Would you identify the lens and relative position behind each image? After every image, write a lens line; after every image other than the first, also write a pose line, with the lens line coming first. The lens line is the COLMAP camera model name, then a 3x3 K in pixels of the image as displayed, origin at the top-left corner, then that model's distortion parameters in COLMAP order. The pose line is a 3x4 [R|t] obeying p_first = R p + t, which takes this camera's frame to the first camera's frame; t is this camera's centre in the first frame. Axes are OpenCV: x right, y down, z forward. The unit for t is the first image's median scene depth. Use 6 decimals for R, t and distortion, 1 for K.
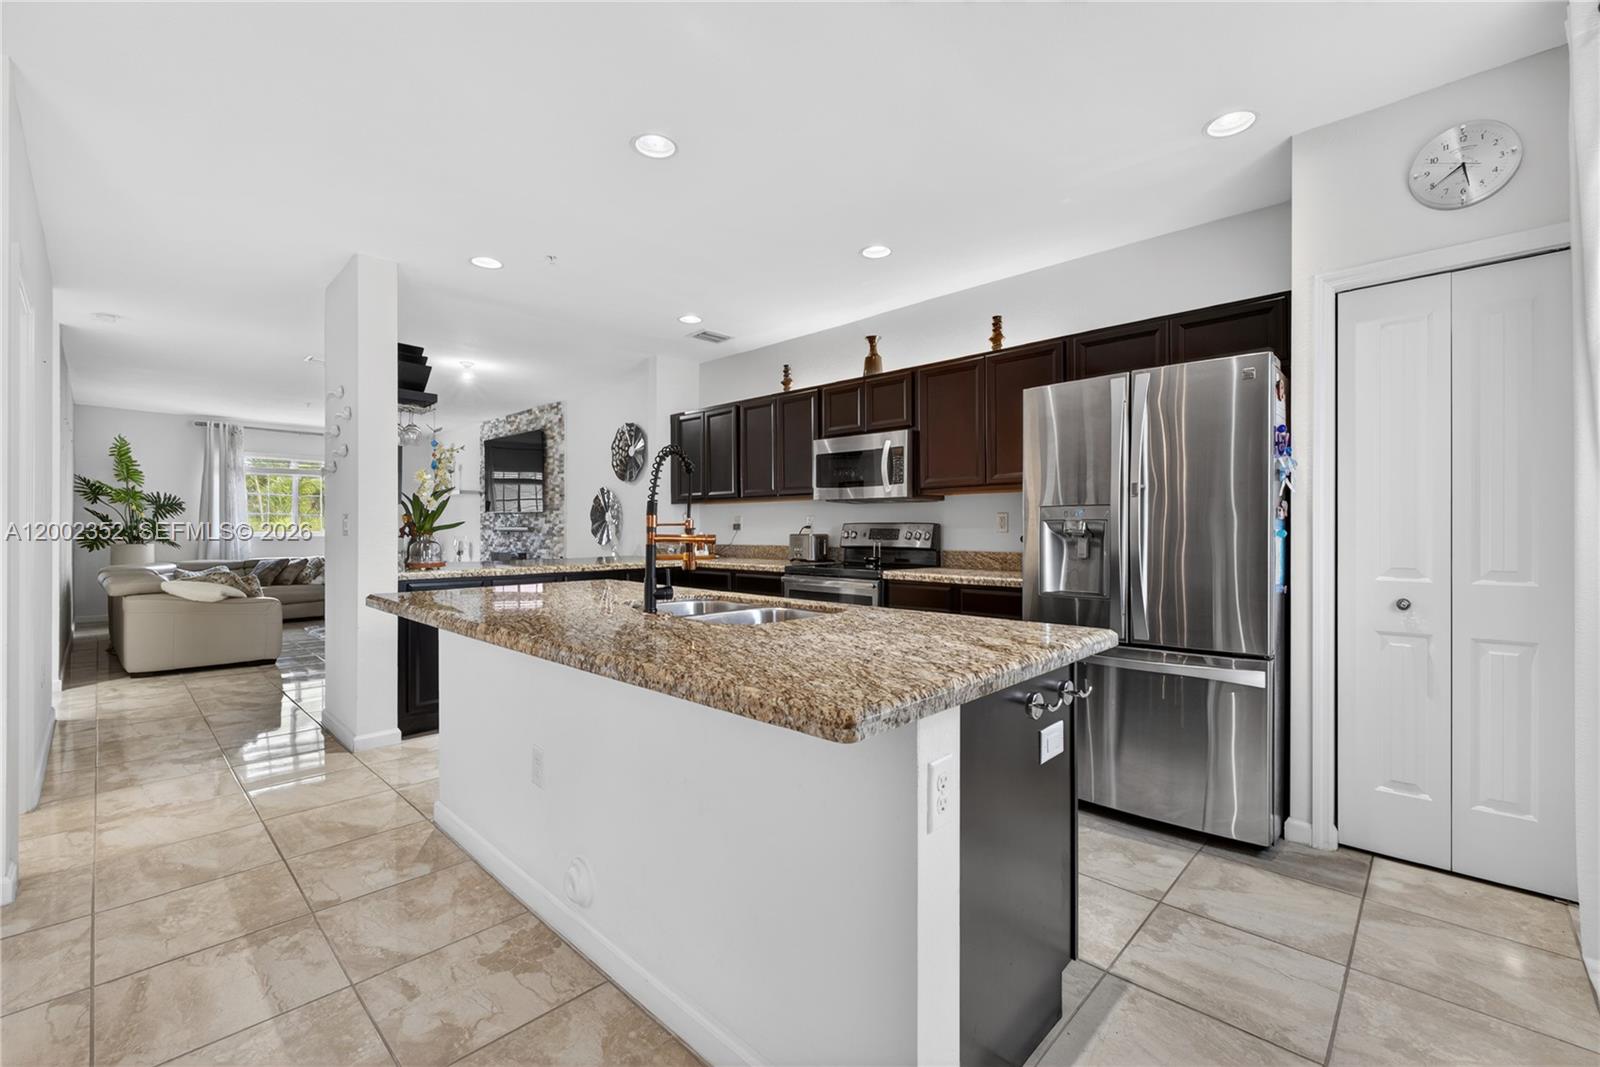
lens RADIAL K [[676.5, 0, 793.6], [0, 676.5, 529.6], [0, 0, 1]] dist [-0.000347, -0.000864]
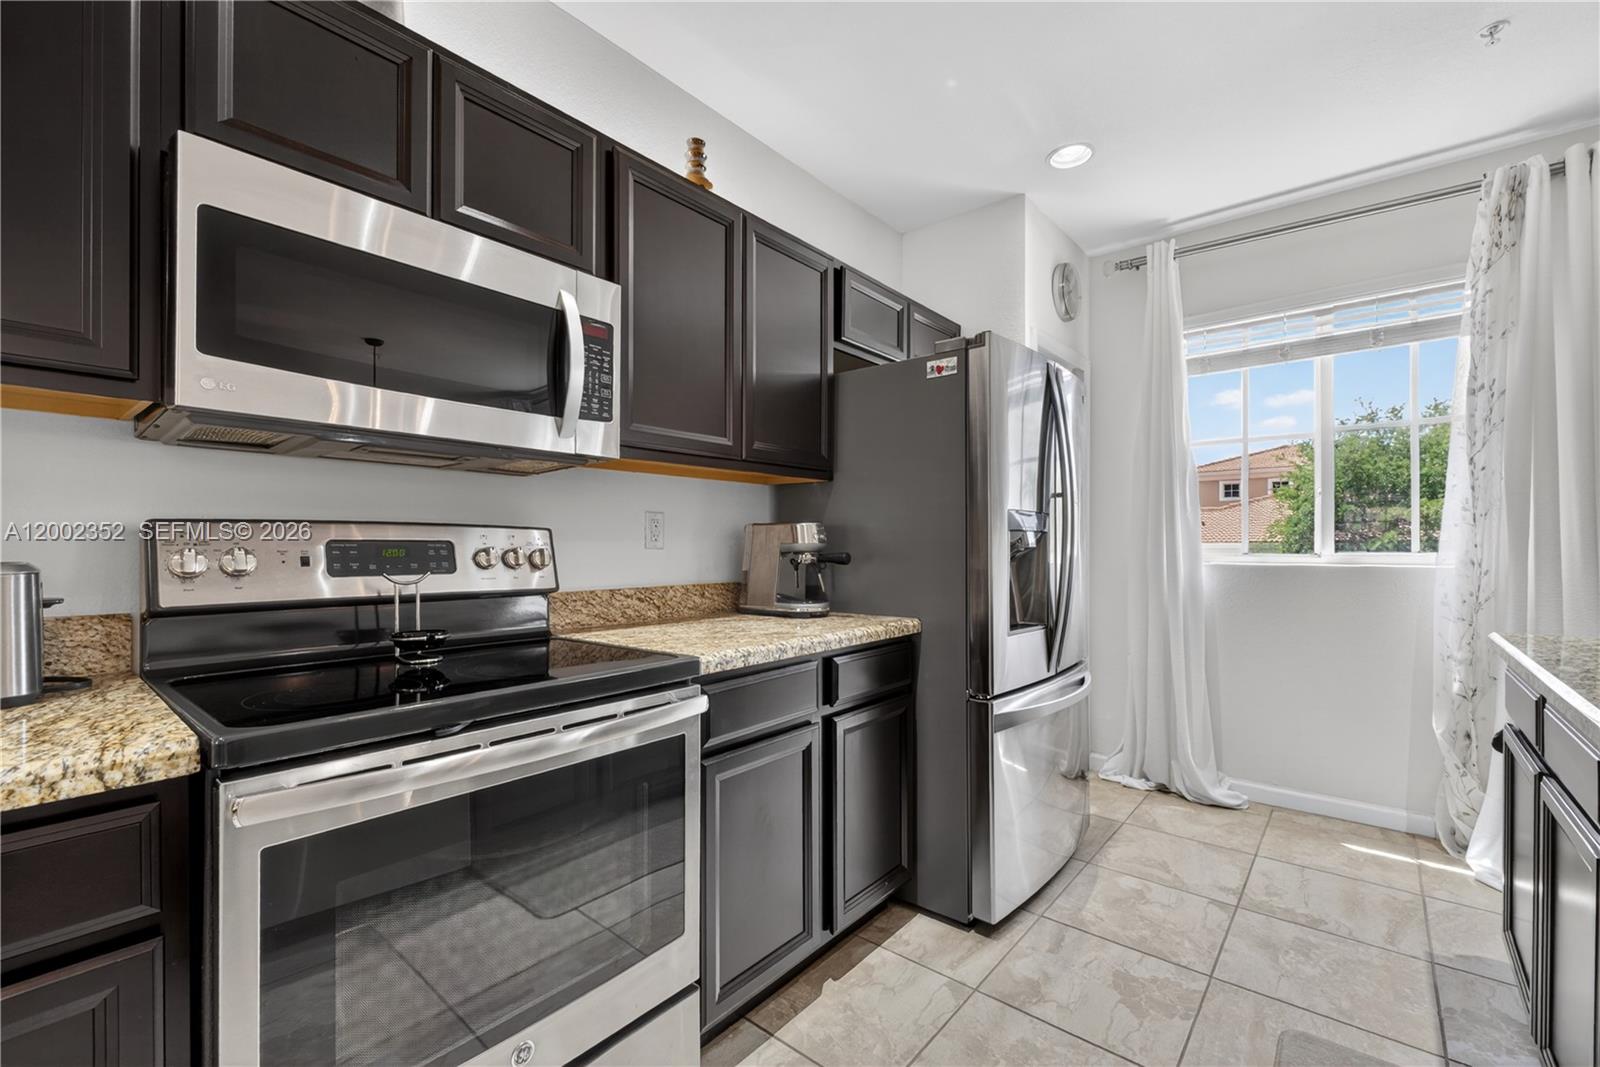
lens RADIAL K [[676.5, 0, 803.5], [0, 676.5, 544.1], [0, 0, 1]] dist [-0.000347, -0.000864]
pose [[-0.082127, 0.001719, 0.996620, -0.173251], [-0.001524, 0.999997, -0.001850, 0.000748], [-0.996621, -0.001671, -0.082124, 0.701639]]
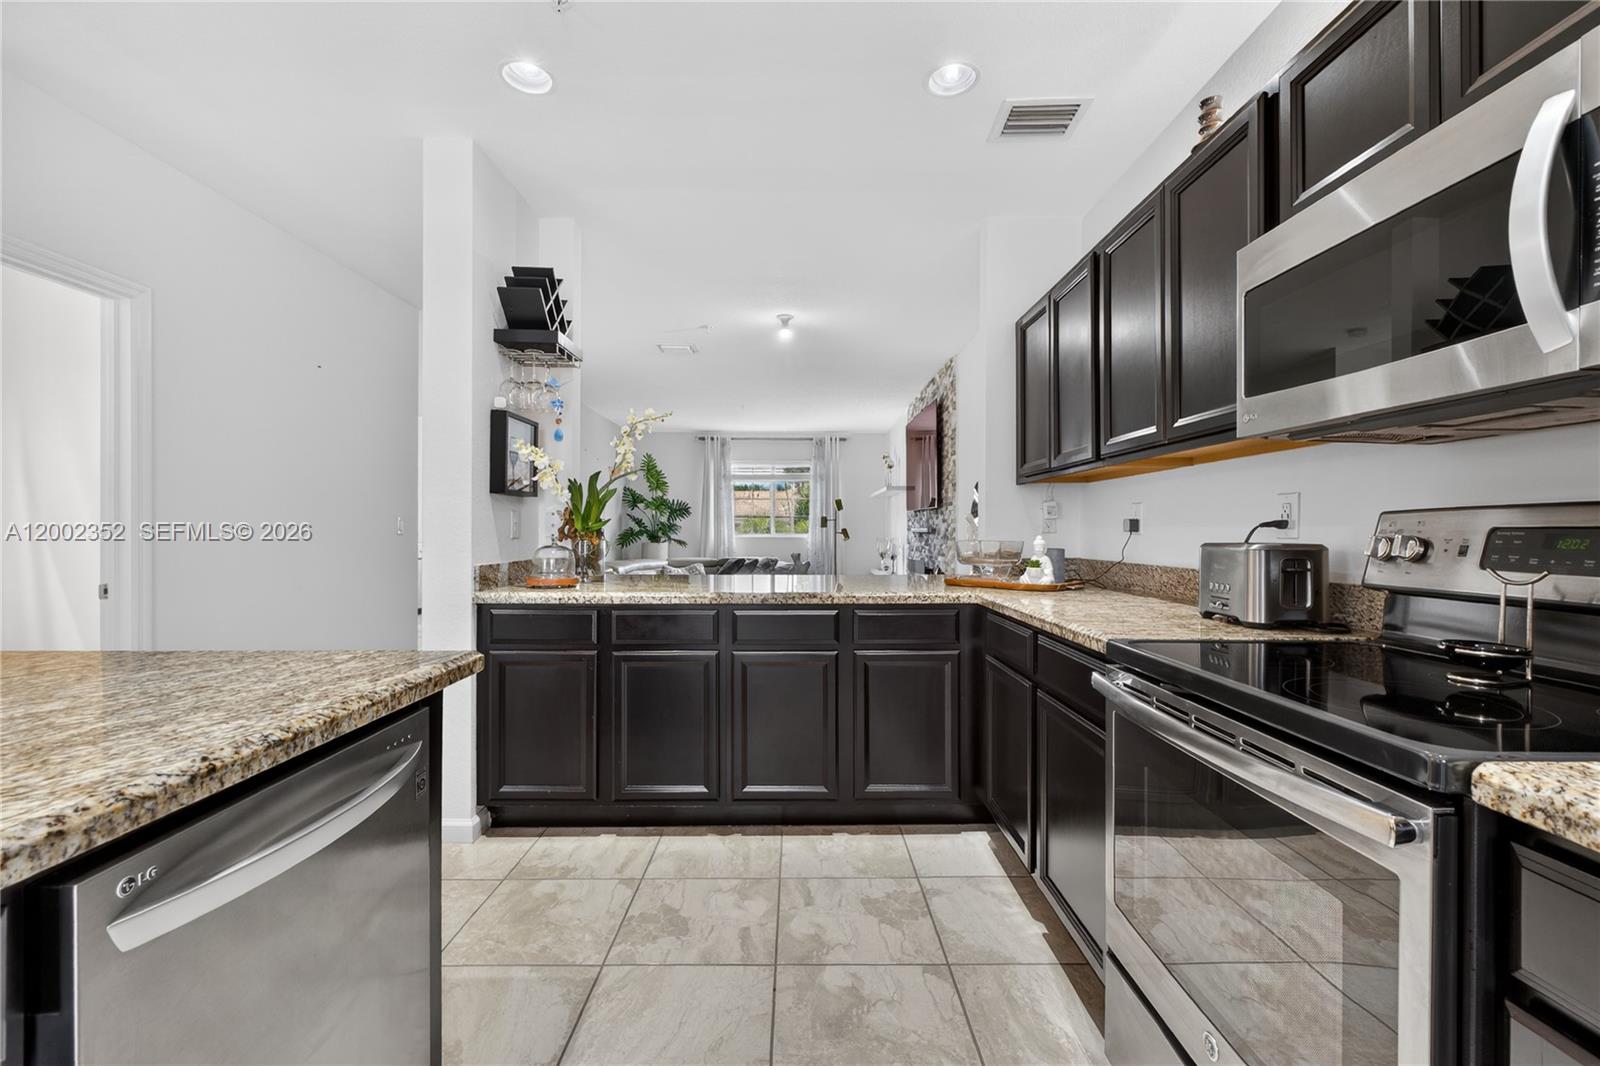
lens RADIAL K [[676.5, 0, 807.2], [0, 676.5, 537.7], [0, 0, 1]] dist [-0.000347, -0.000864]
pose [[0.710175, 0.007884, -0.703981, 0.094456], [-0.001466, 0.999952, 0.009719, 0.000319], [0.704023, -0.005870, 0.710153, 0.532310]]
